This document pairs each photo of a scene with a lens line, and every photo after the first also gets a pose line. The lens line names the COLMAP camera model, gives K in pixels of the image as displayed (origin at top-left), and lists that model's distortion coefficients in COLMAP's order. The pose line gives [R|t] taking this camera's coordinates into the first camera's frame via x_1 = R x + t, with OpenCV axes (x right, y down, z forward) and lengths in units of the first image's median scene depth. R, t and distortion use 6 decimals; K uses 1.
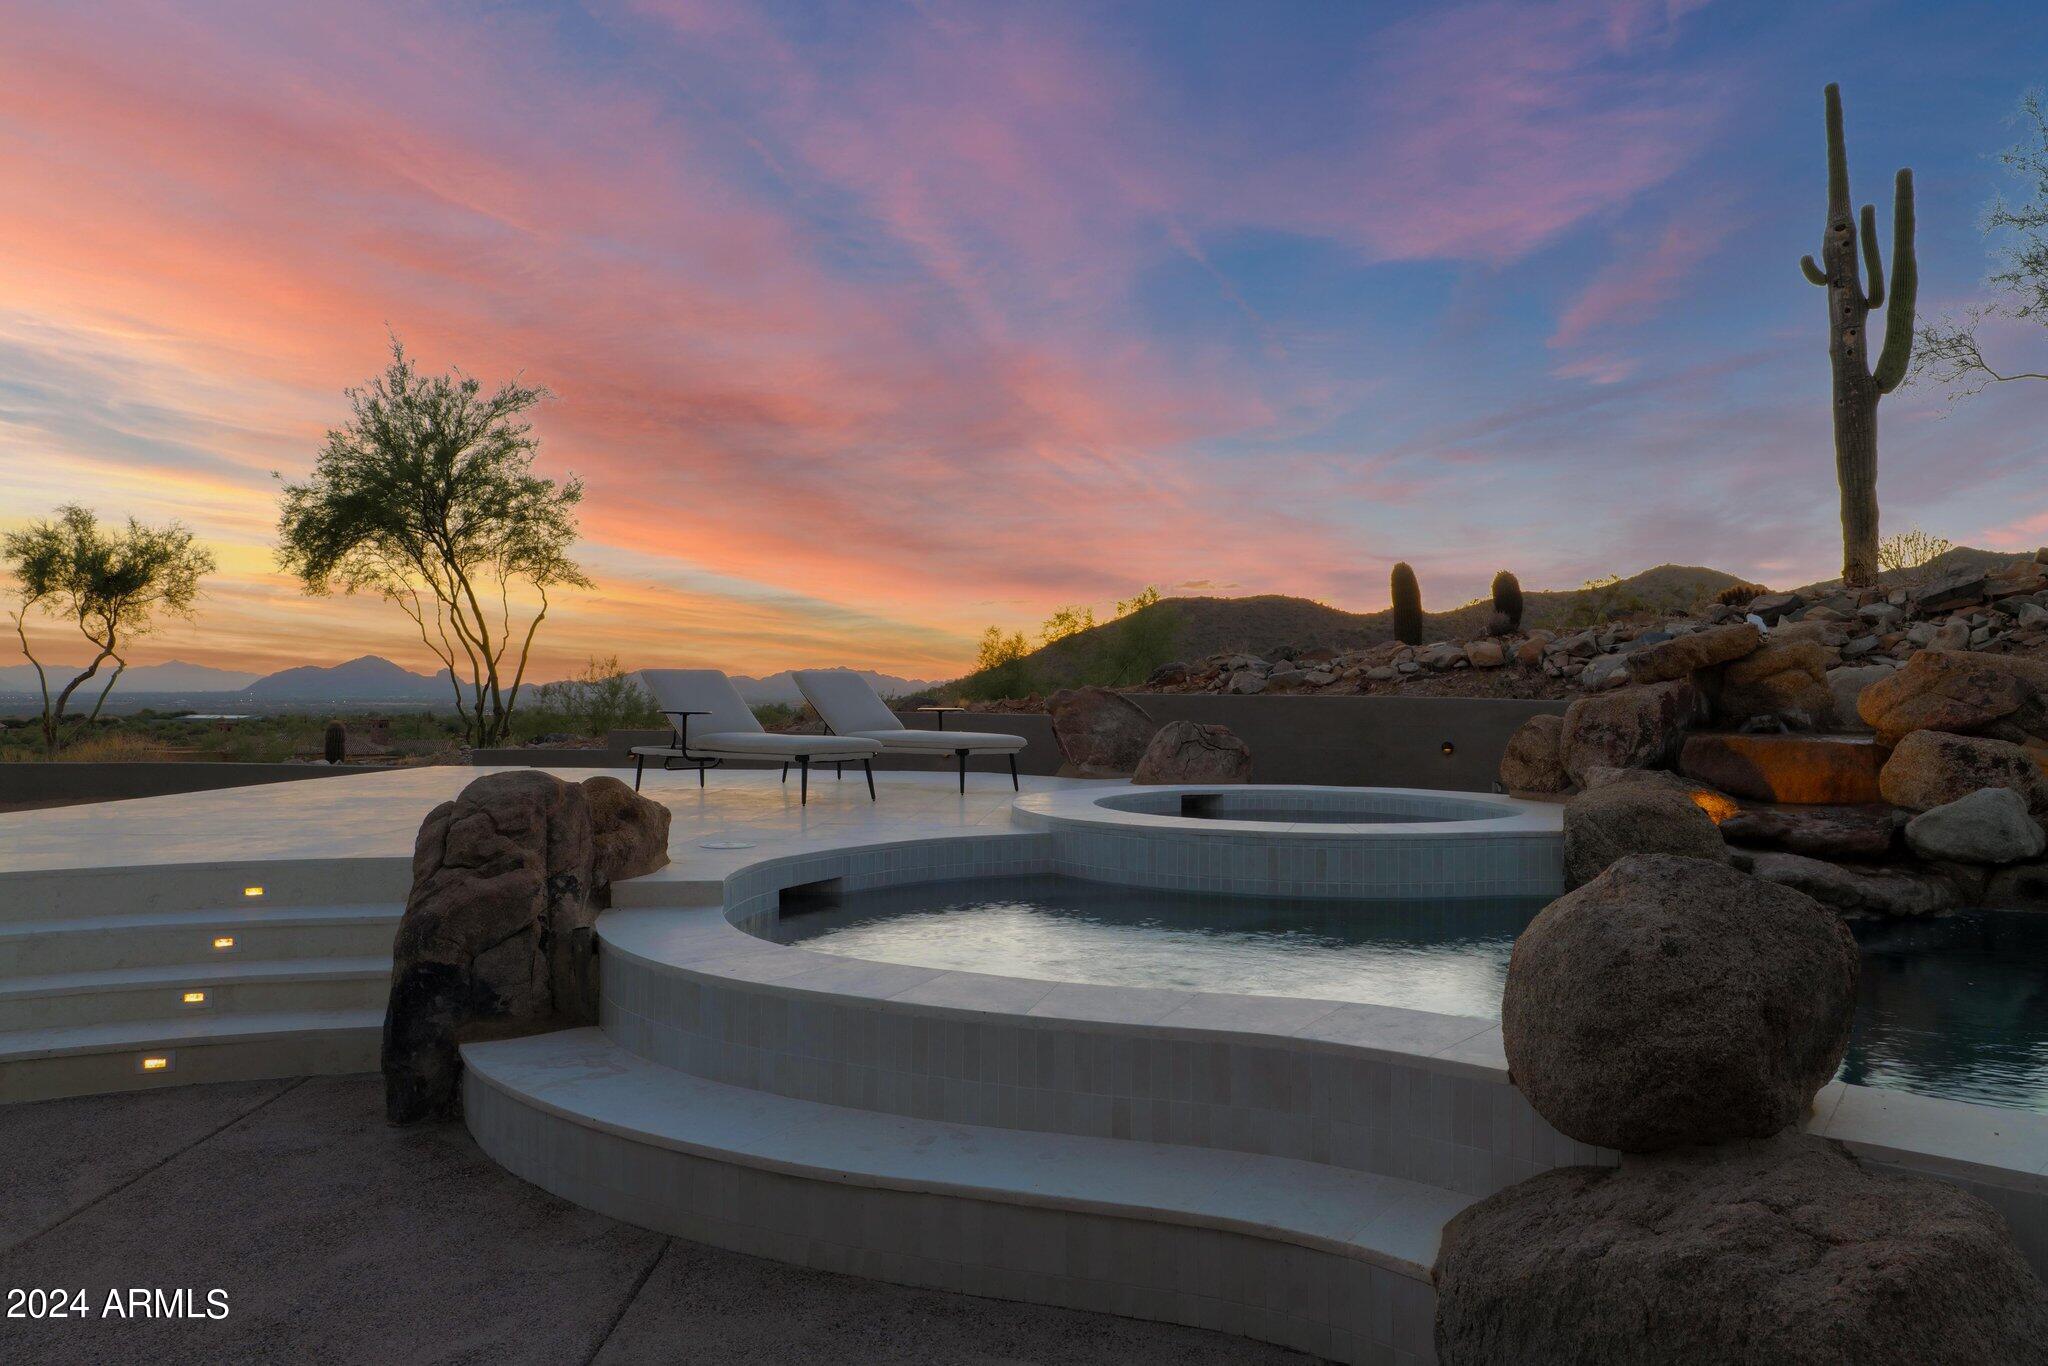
lens RADIAL K [[1498.3, 0, 1024.0], [0, 1498.3, 683.0], [0, 0, 1]] dist [-0.003088, -0.000099]
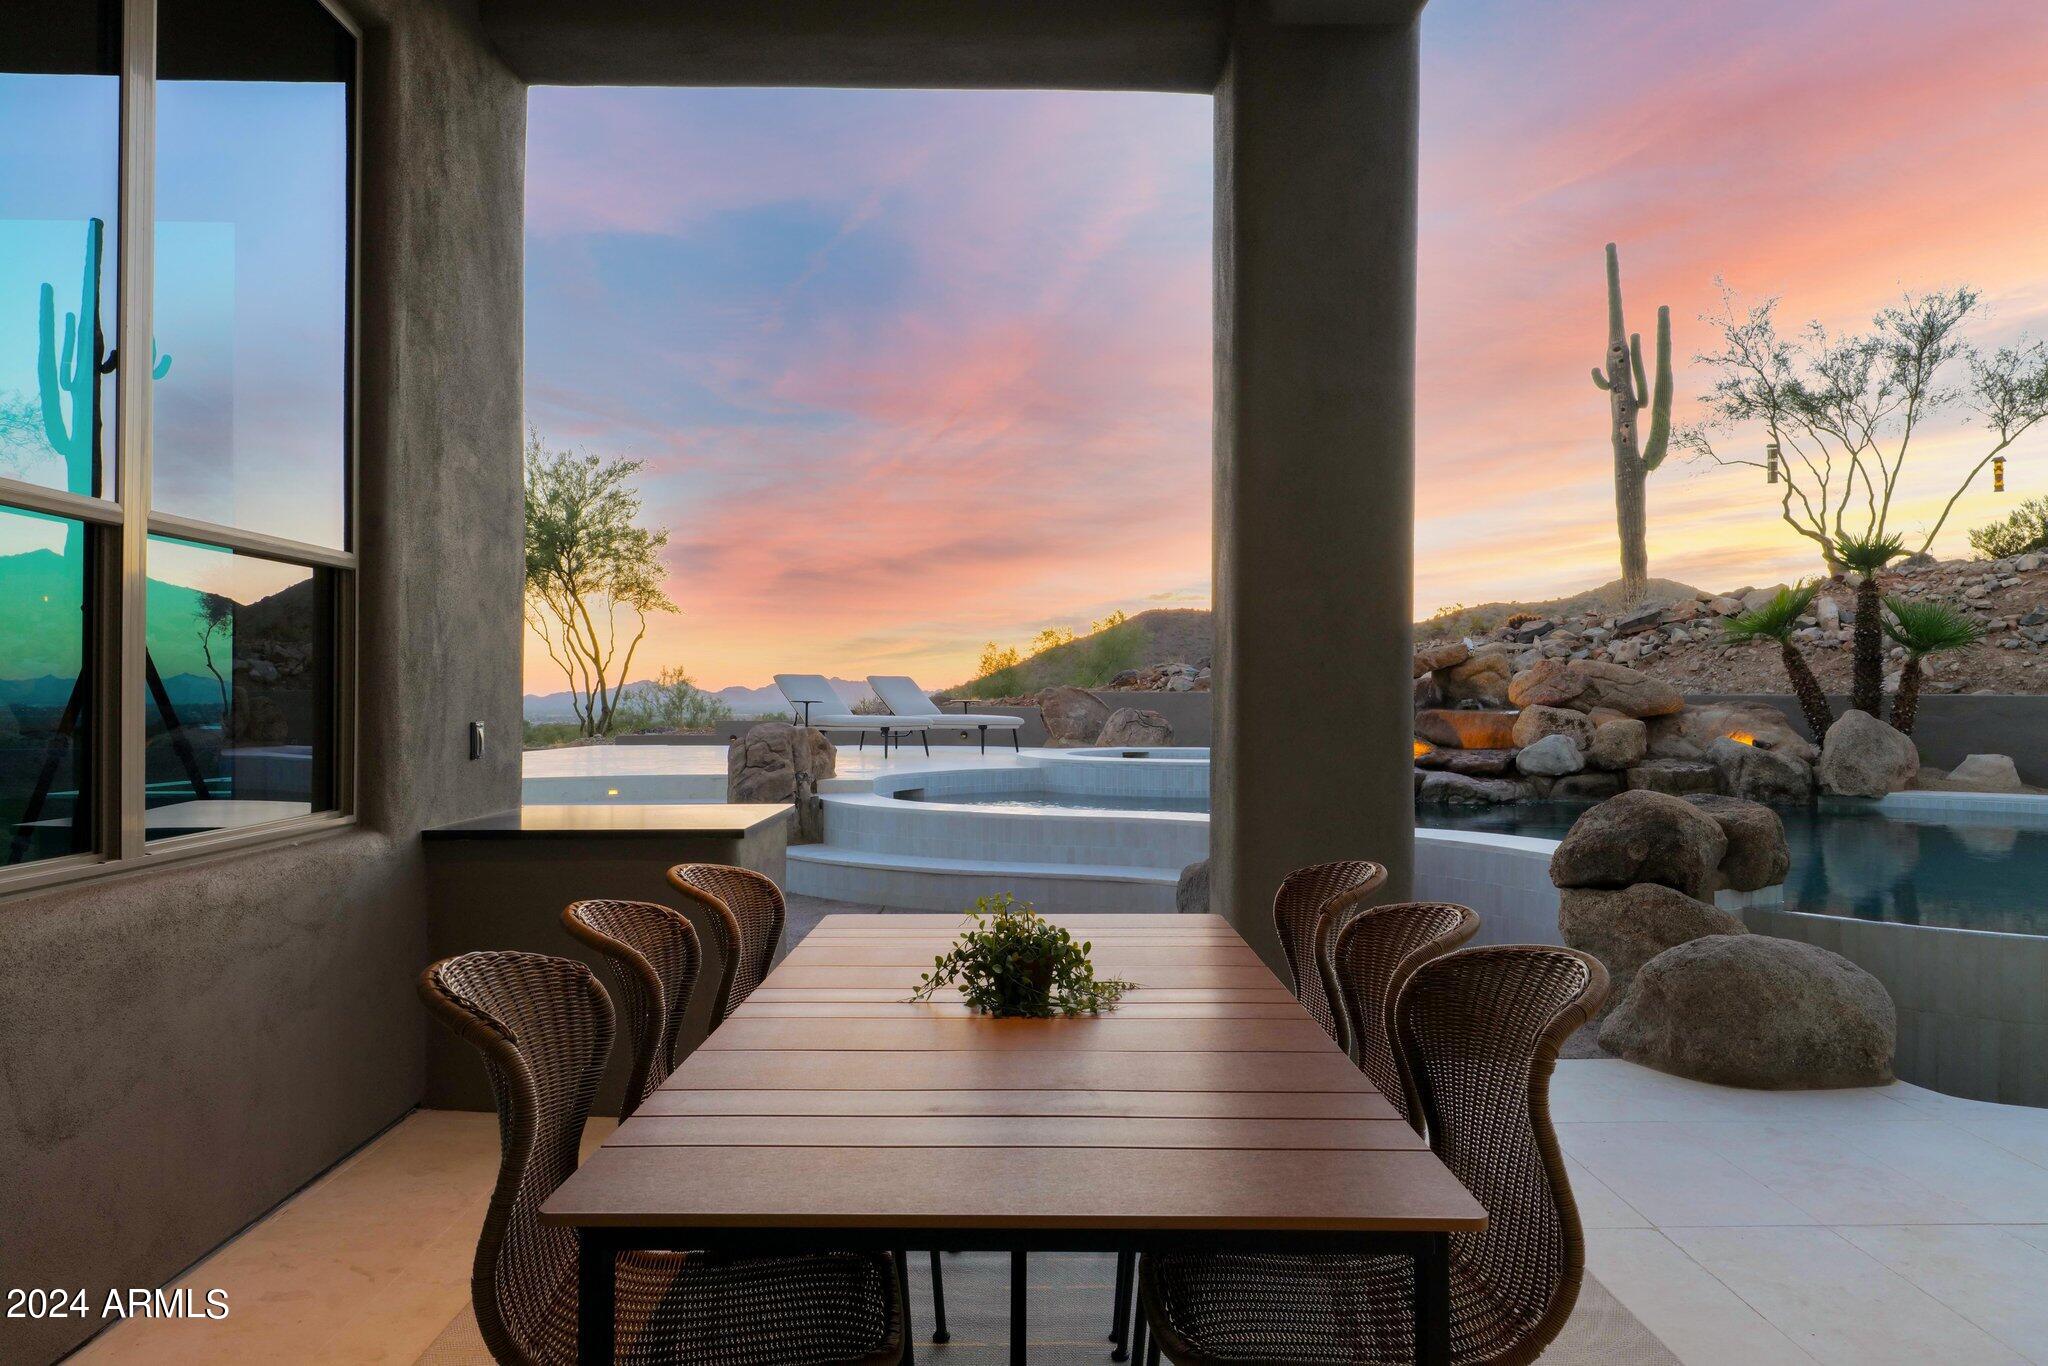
lens RADIAL K [[1450.3, 0, 1024.0], [0, 1450.3, 683.0], [0, 0, 1]] dist [0.008432, 0.001039]
pose [[0.999957, -0.003549, 0.008599, -0.007192], [0.003606, 0.999972, -0.006622, 0.006740], [-0.008575, 0.006653, 0.999941, -0.317902]]
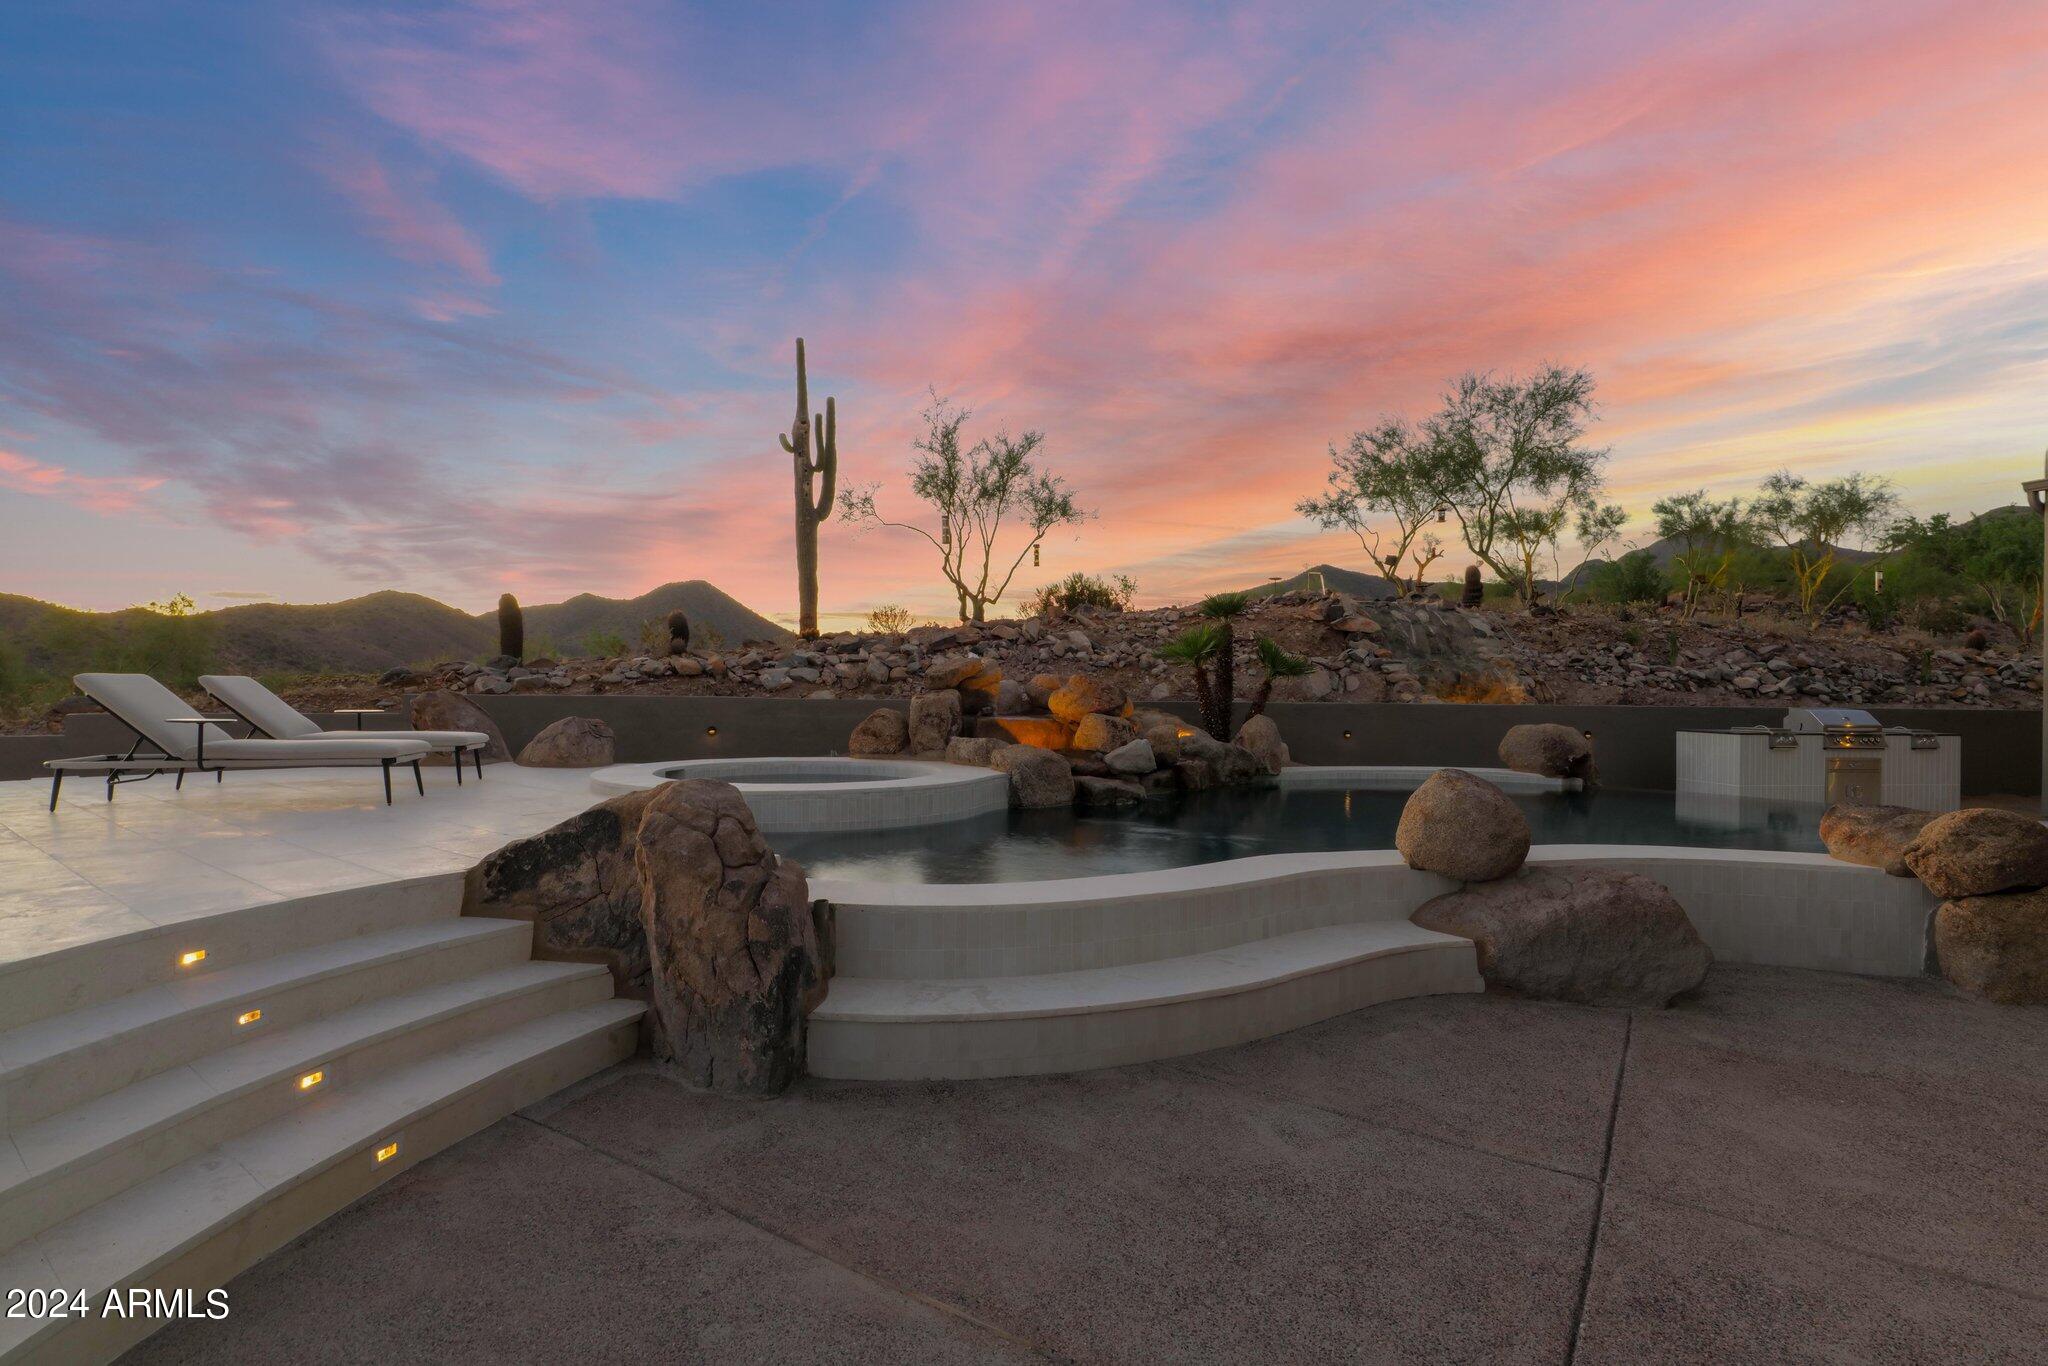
lens RADIAL K [[1015.7, 0, 1024.0], [0, 1015.7, 683.0], [0, 0, 1]] dist [-0.002360, 0.000605]
pose [[0.564297, 0.002619, 0.825568, -0.281321], [-0.006937, 0.999975, 0.001569, -0.005642], [-0.825543, -0.006613, 0.564301, 0.123831]]
